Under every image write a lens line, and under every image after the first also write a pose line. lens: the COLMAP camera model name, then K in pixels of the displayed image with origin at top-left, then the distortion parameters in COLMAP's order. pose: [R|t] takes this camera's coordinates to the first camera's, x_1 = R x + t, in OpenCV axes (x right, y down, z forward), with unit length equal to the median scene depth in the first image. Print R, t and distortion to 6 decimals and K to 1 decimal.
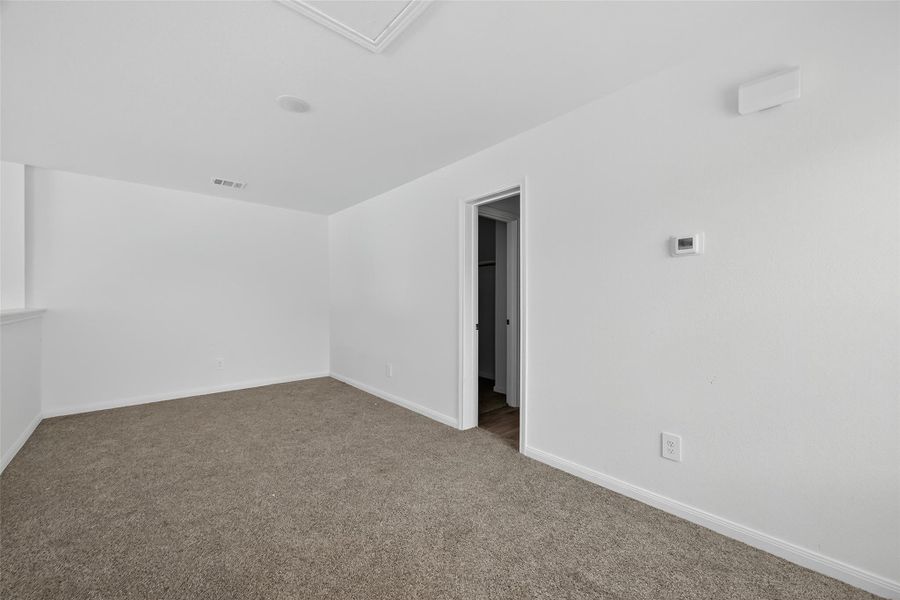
lens RADIAL K [[351.9, 0, 445.9], [0, 351.9, 303.0], [0, 0, 1]] dist [0.002880, -0.002092]
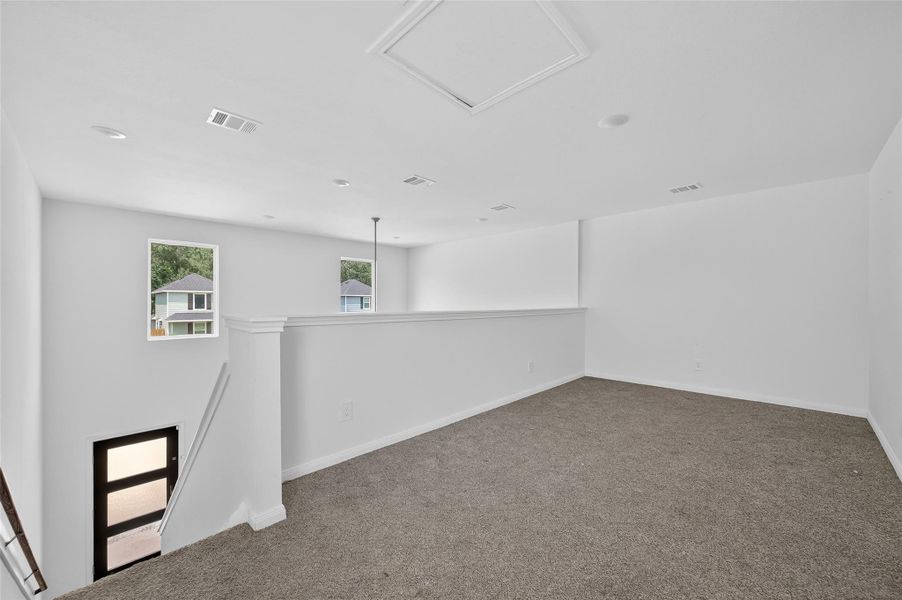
lens RADIAL K [[352.7, 0, 449.3], [0, 352.7, 300.6], [0, 0, 1]] dist [0.002880, -0.002092]
pose [[0.055340, -0.002091, -0.998465, 0.426087], [-0.006341, 0.999977, -0.002446, -0.005405], [0.998447, 0.006467, 0.055325, 0.290918]]
